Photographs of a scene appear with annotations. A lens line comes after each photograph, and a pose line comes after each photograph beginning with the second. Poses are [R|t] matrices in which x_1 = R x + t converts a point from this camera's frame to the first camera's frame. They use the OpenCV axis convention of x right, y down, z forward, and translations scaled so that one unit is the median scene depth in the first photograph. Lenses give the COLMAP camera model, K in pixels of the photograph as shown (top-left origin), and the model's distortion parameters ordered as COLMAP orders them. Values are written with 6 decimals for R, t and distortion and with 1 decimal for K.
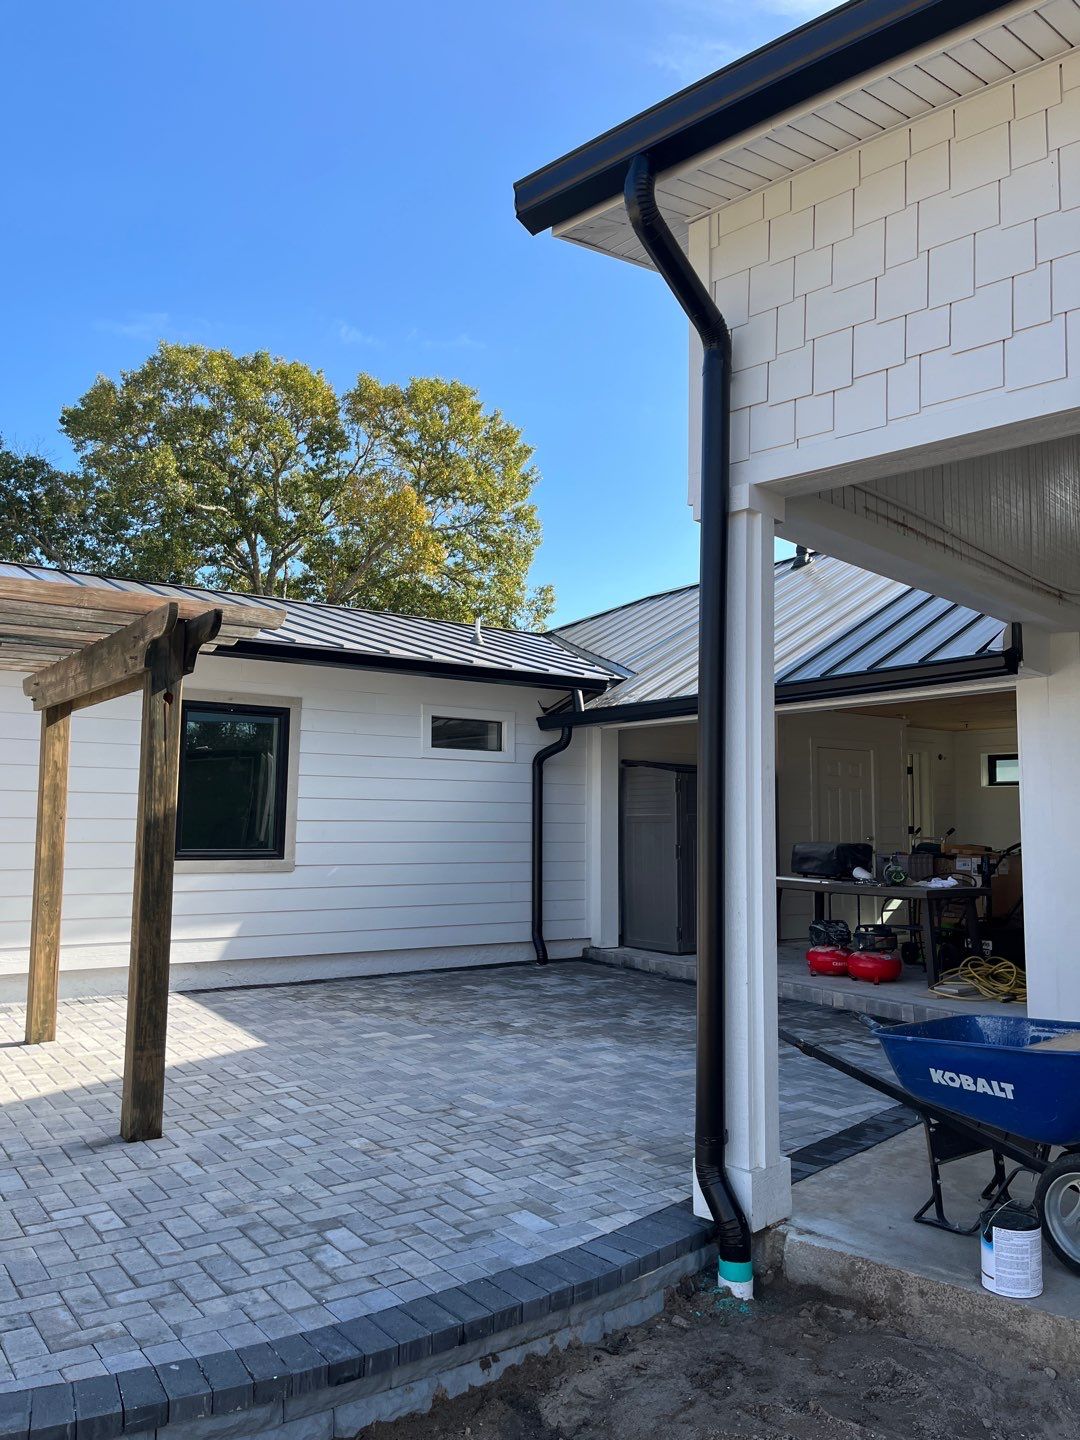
lens RADIAL K [[1089.4, 0, 545.5], [0, 1089.4, 719.4], [0, 0, 1]] dist [0.069946, -0.090950]
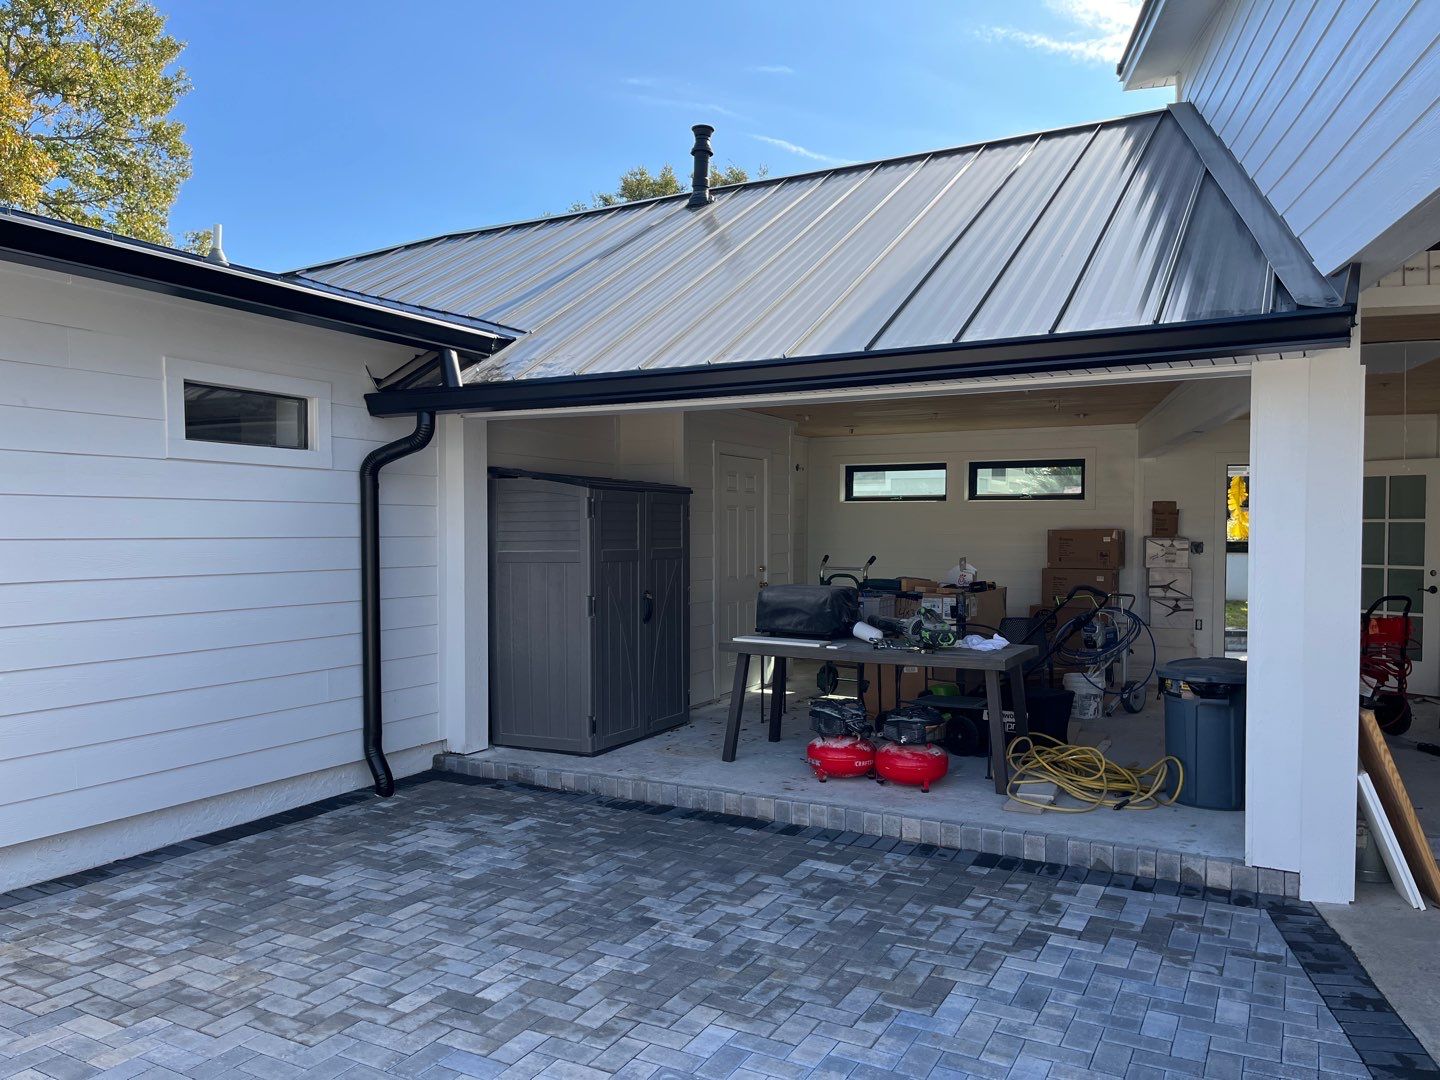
lens RADIAL K [[1089.4, 0, 735.2], [0, 1089.4, 555.7], [0, 0, 1]] dist [0.069946, -0.090950]
pose [[0.886216, -0.021091, 0.462793, -0.110025], [-0.035875, 0.992839, 0.113944, 0.010626], [-0.461882, -0.117581, 0.879113, 0.370515]]
